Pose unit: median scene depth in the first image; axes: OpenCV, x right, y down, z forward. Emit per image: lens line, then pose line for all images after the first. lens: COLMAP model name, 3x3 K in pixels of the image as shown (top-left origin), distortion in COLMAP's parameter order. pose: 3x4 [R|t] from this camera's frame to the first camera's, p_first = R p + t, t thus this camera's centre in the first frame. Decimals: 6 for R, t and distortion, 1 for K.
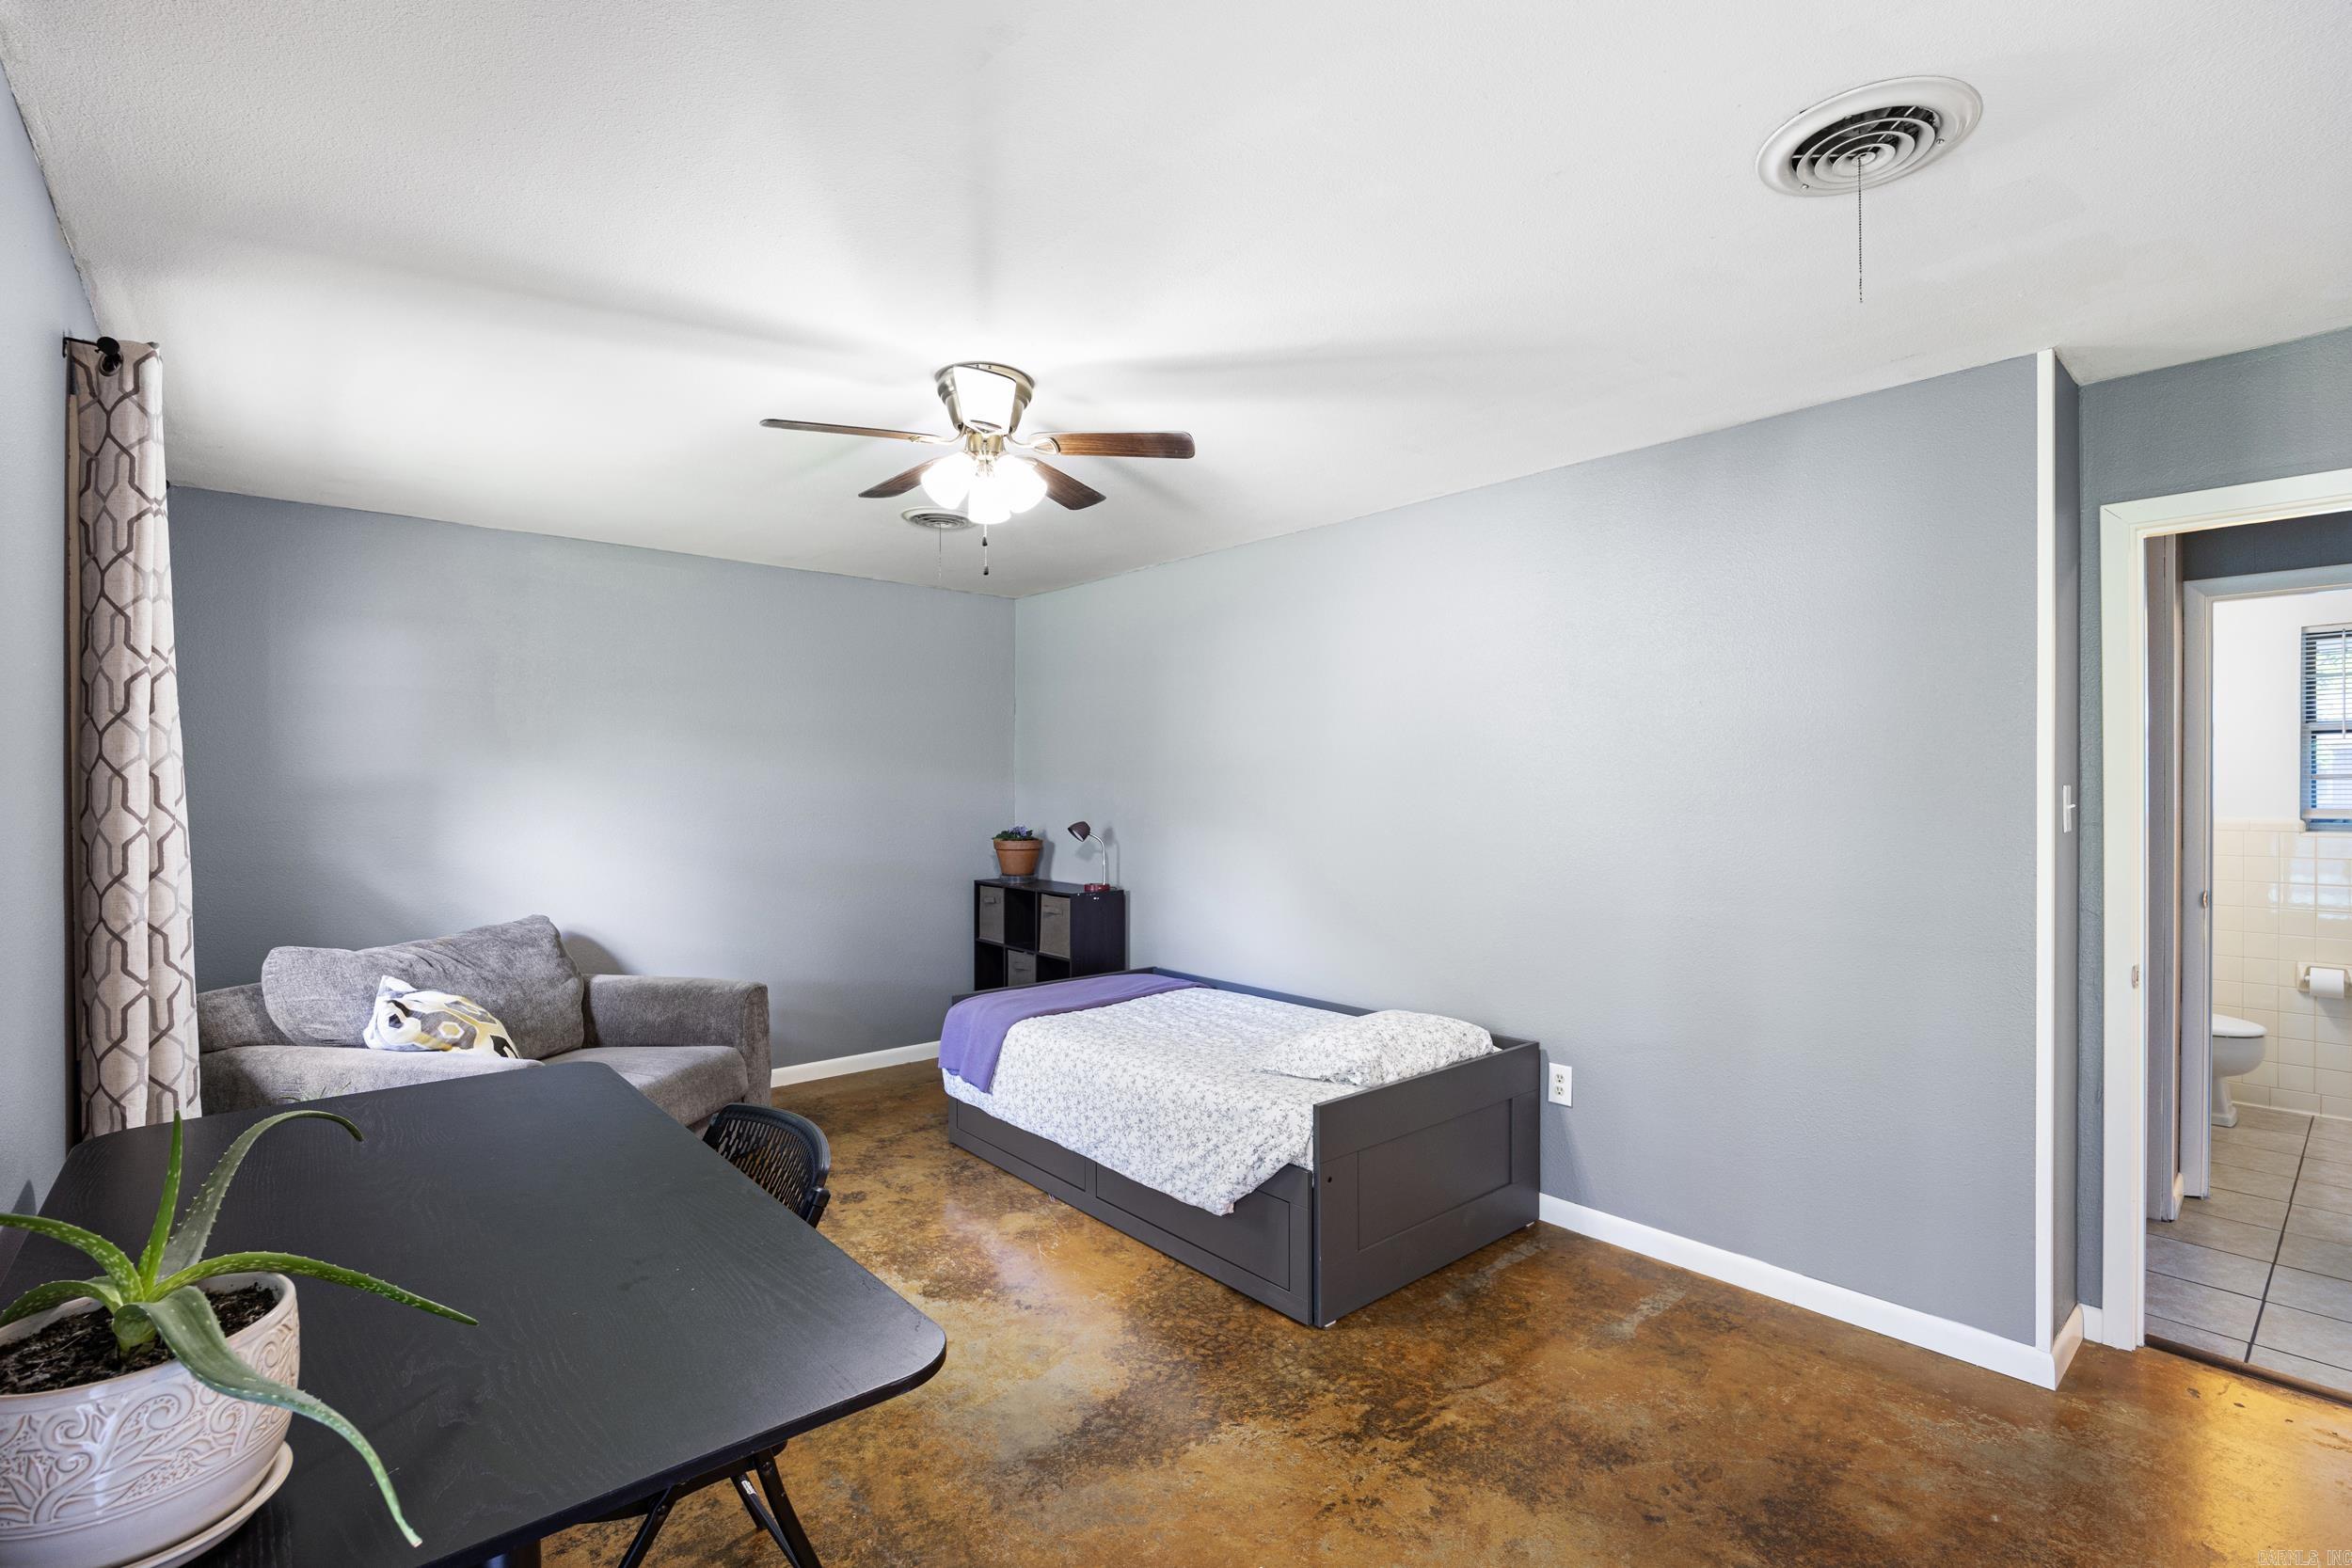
lens RADIAL K [[1069.5, 0, 1190.6], [0, 1069.5, 770.5], [0, 0, 1]] dist [-0.016695, 0.000321]
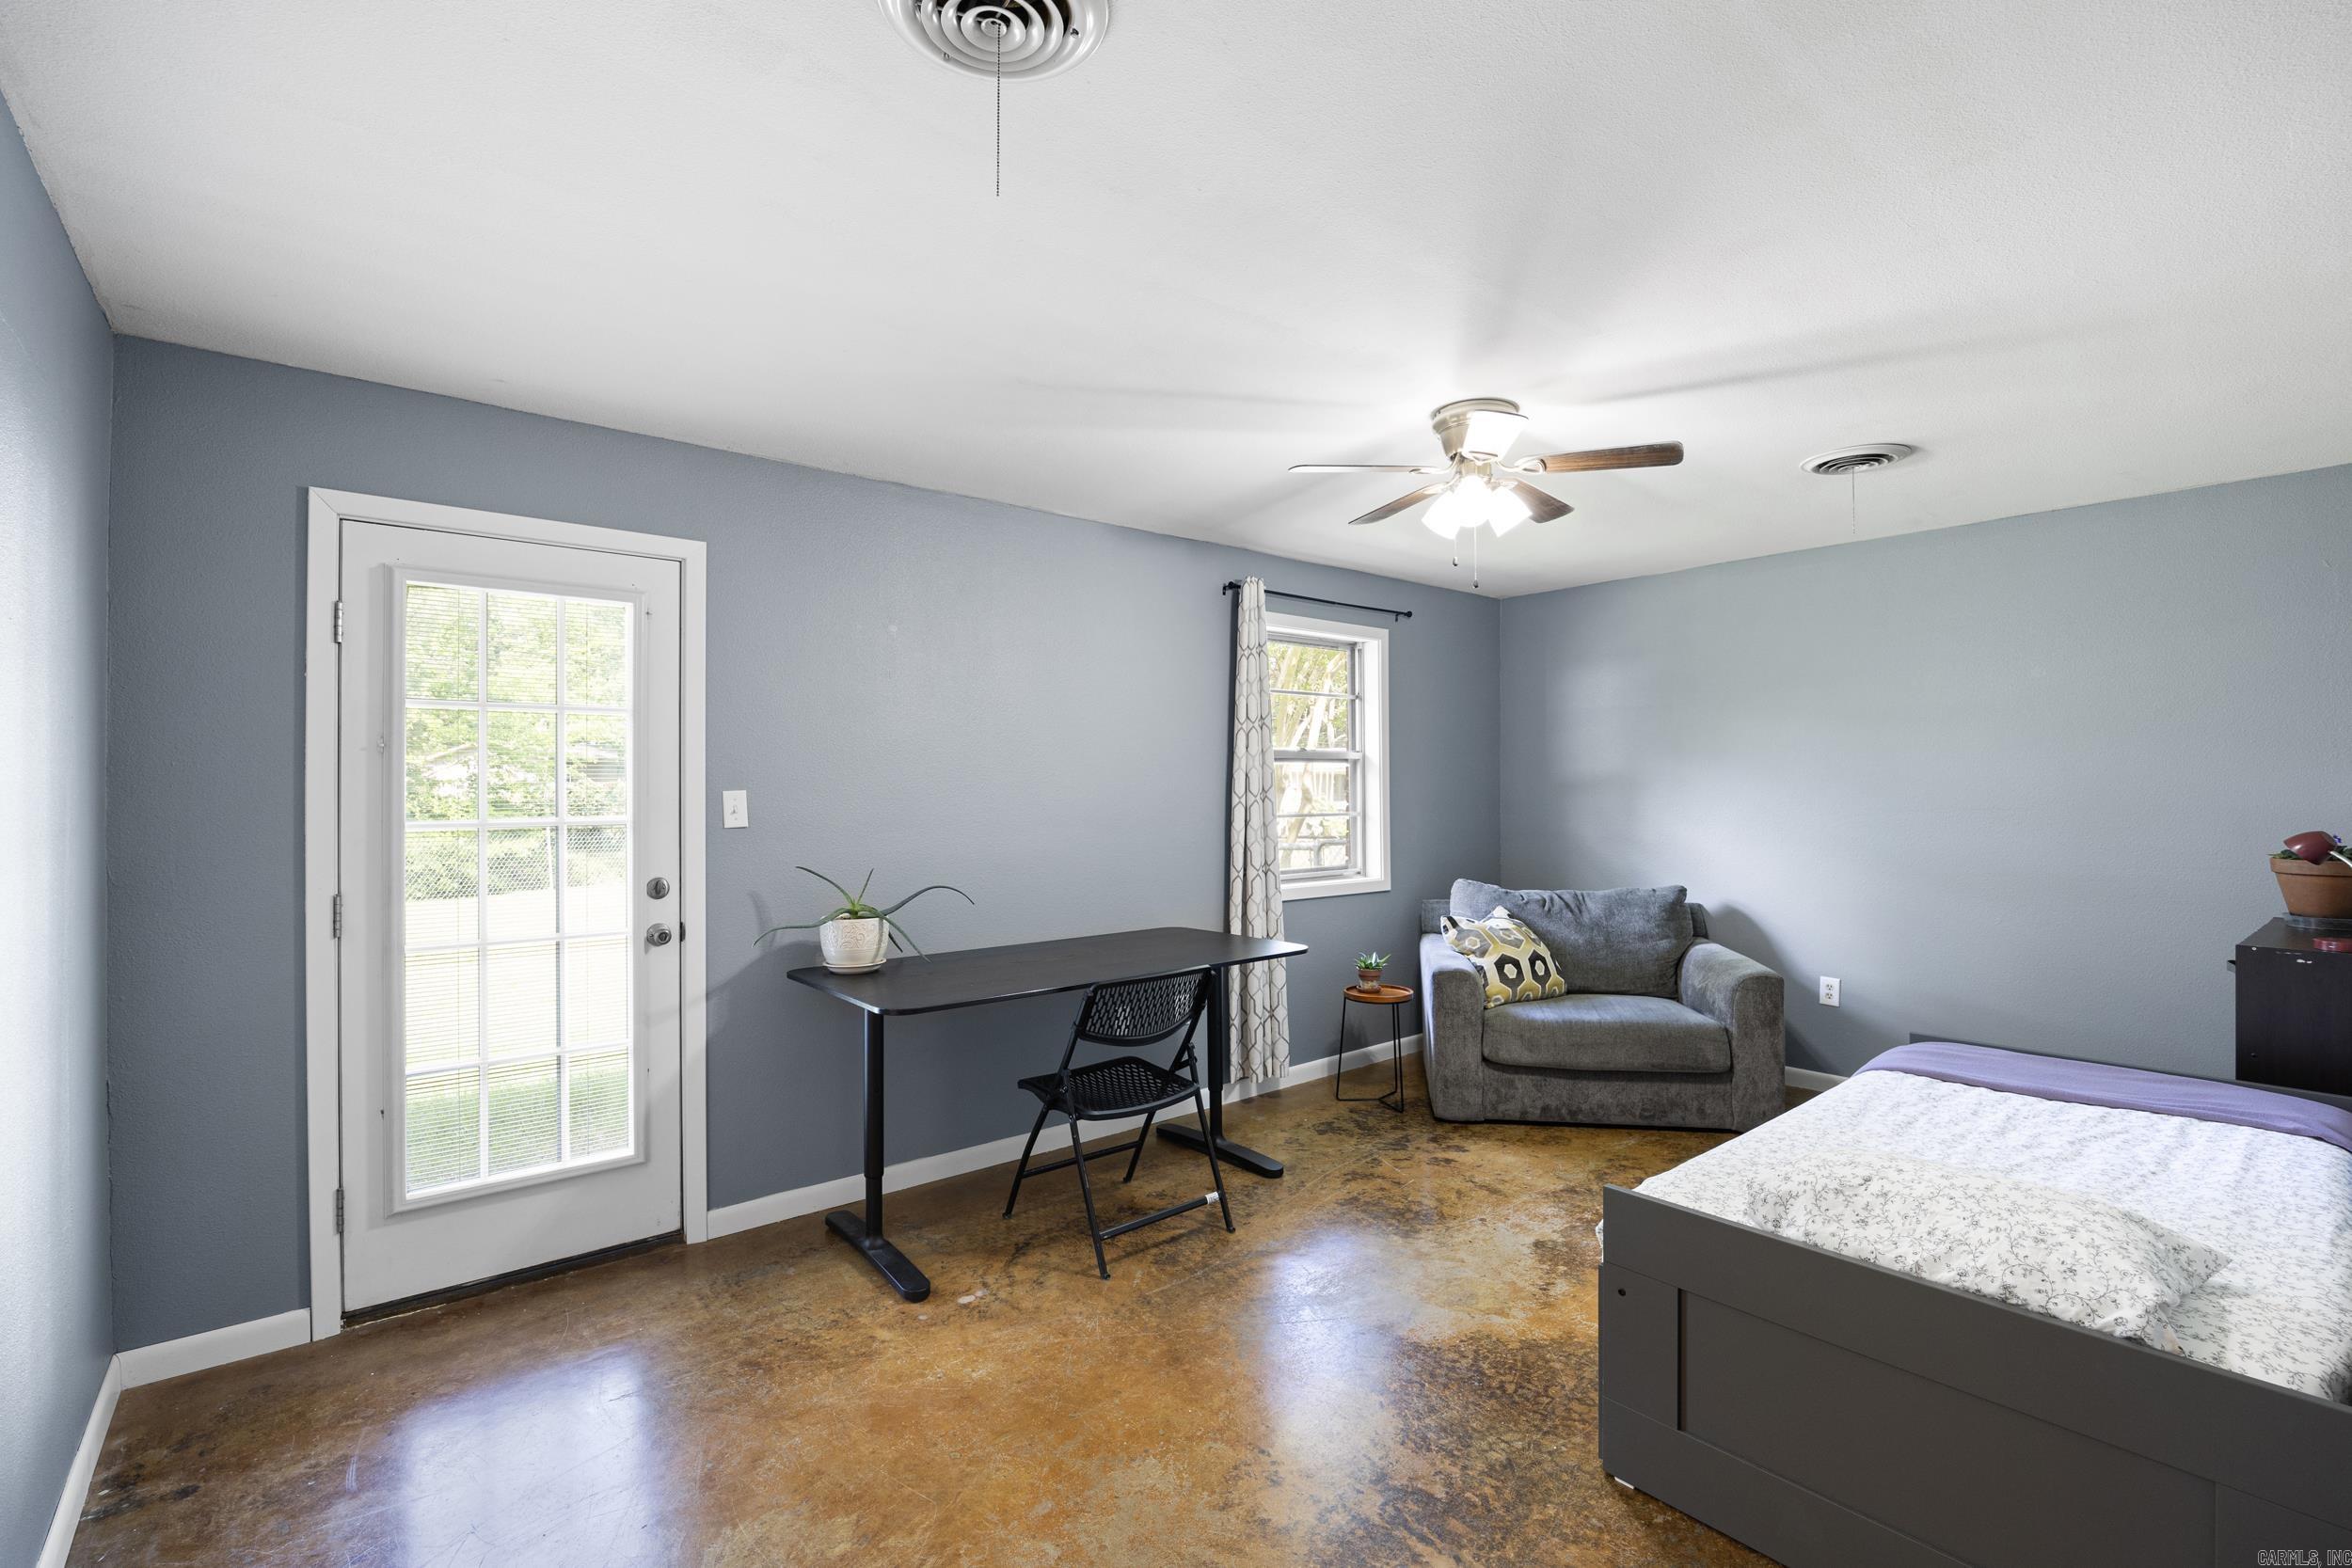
lens RADIAL K [[1069.5, 0, 1190.6], [0, 1069.5, 770.5], [0, 0, 1]] dist [-0.016695, 0.000321]
pose [[-0.046227, -0.015716, -0.998807, 0.862286], [0.023758, 0.999576, -0.016828, 0.018970], [0.998648, -0.024507, -0.045834, 0.706176]]
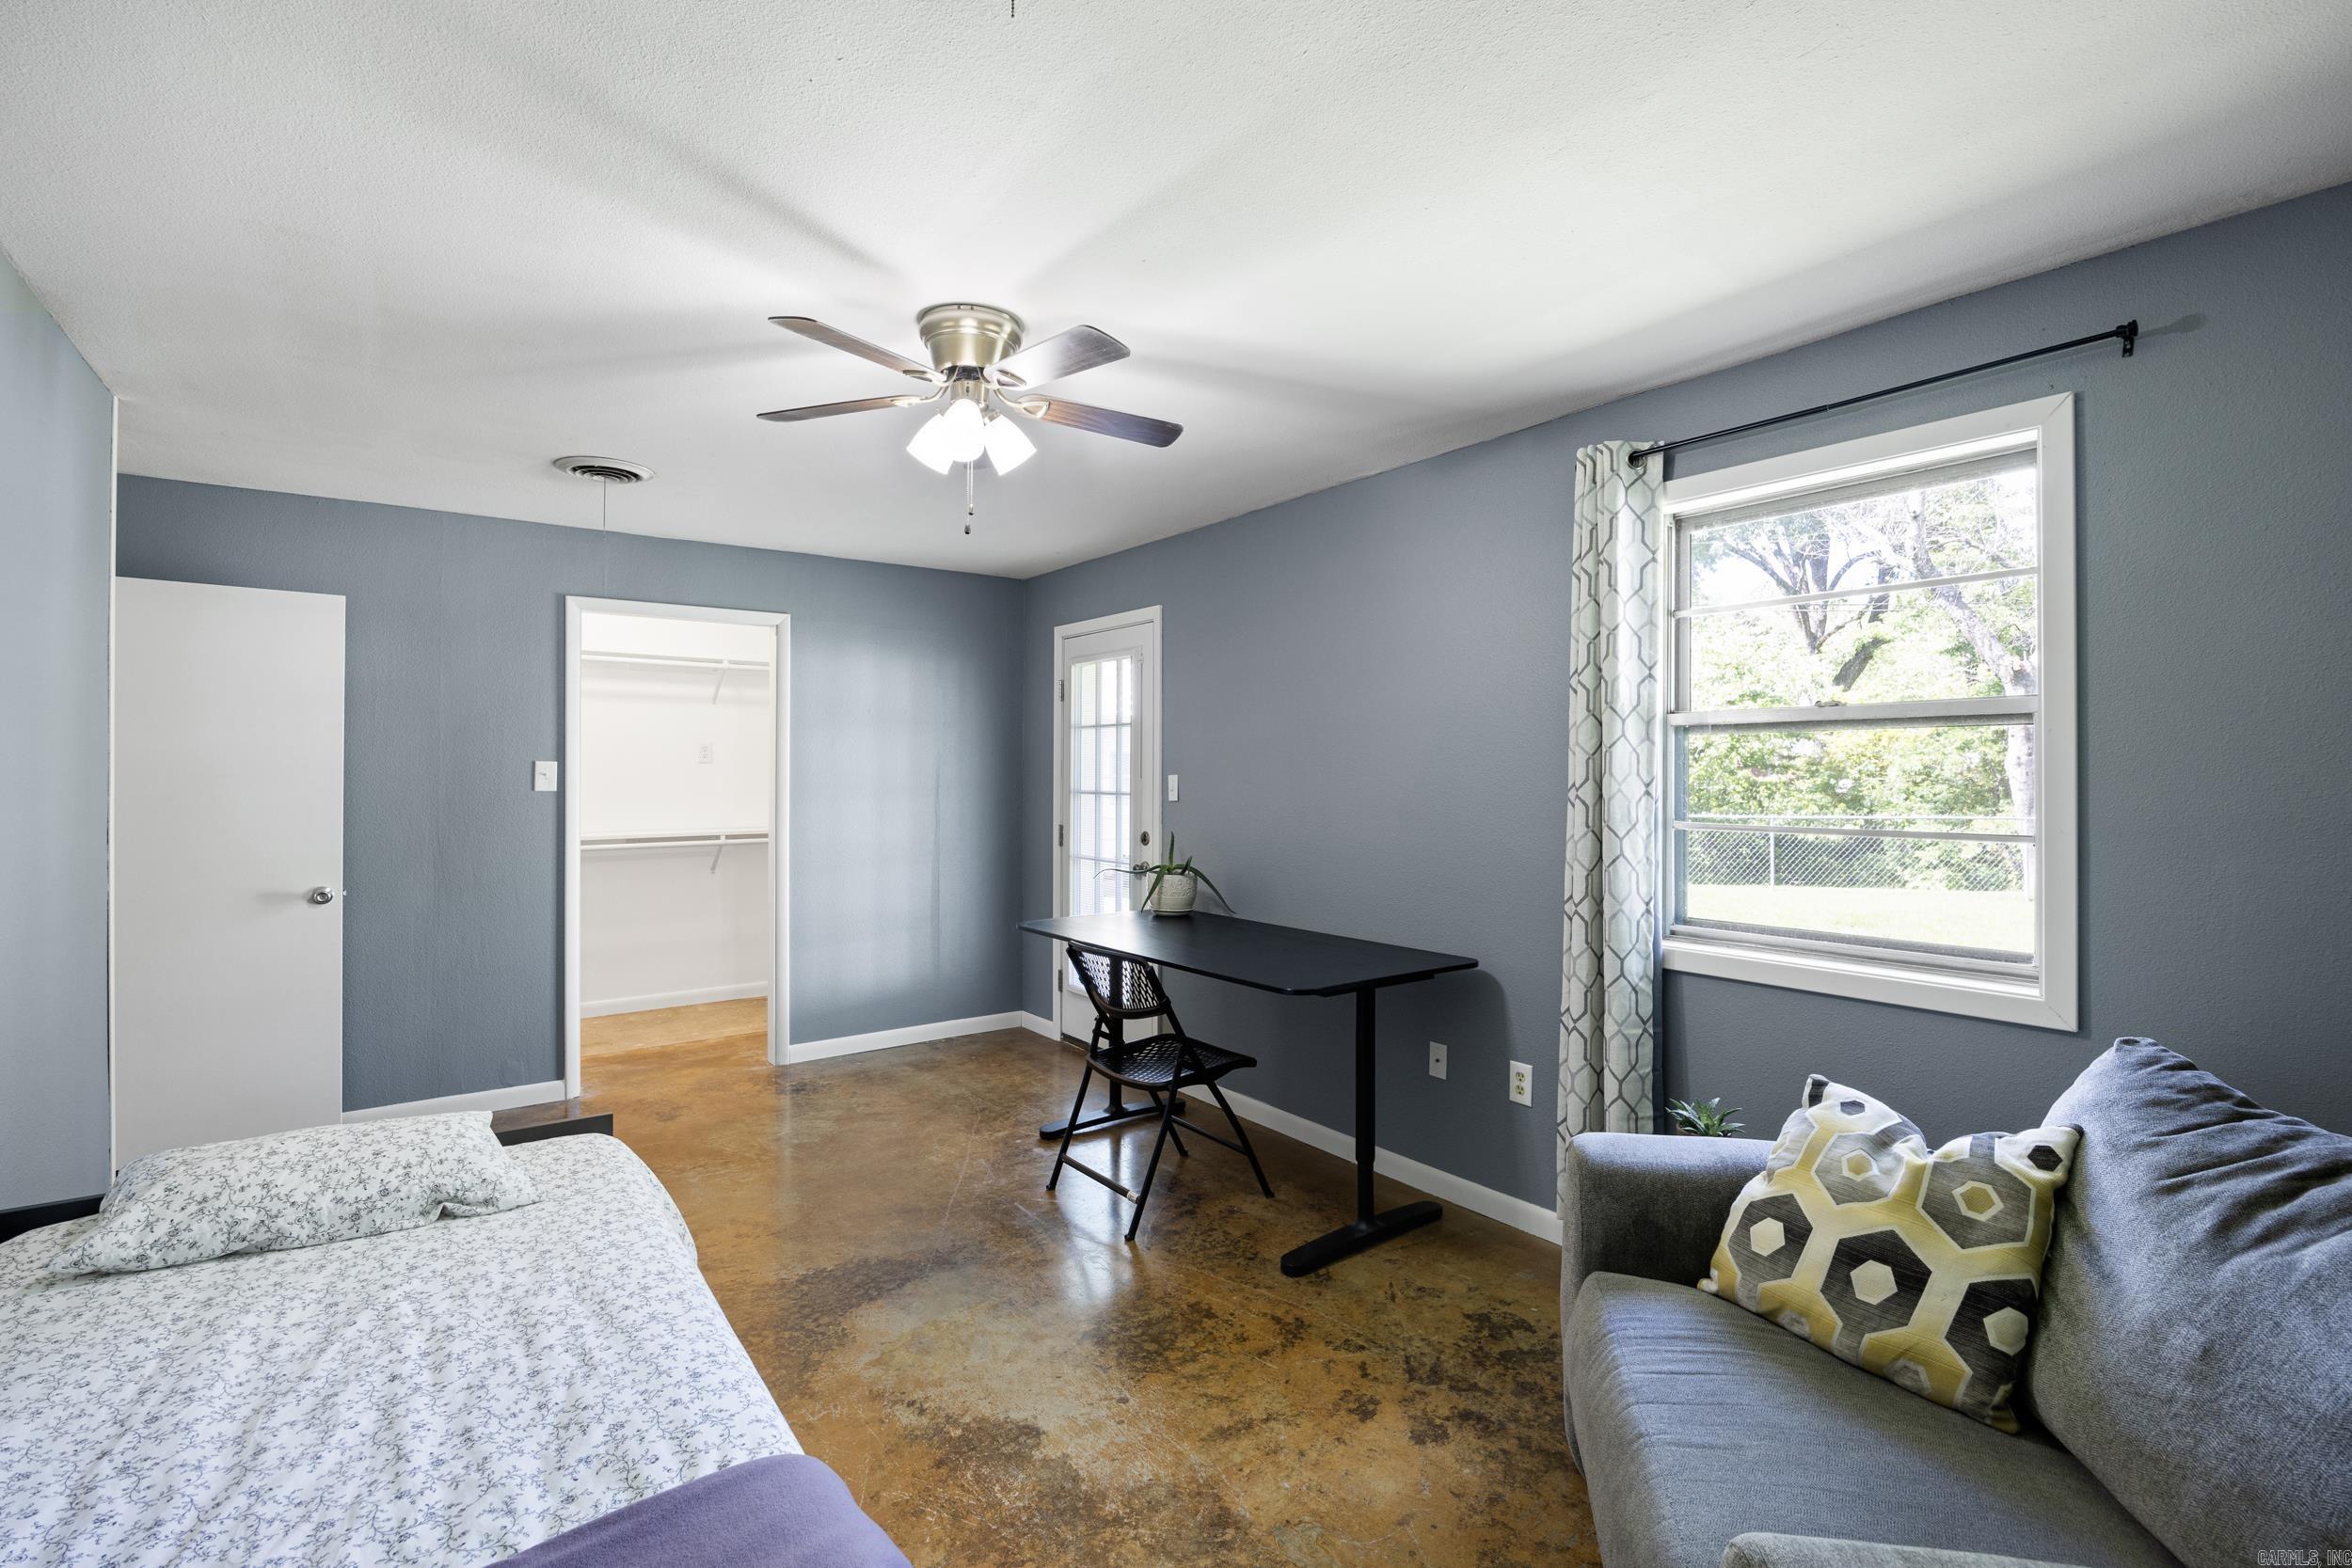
lens RADIAL K [[1020.3, 0, 1134.7], [0, 1020.3, 749.0], [0, 0, 1]] dist [-0.019808, 0.000377]
pose [[-0.992698, -0.000660, 0.120623, -0.404261], [-0.005829, 0.999079, -0.042508, 0.037341], [-0.120483, -0.042901, -0.991788, 1.723721]]
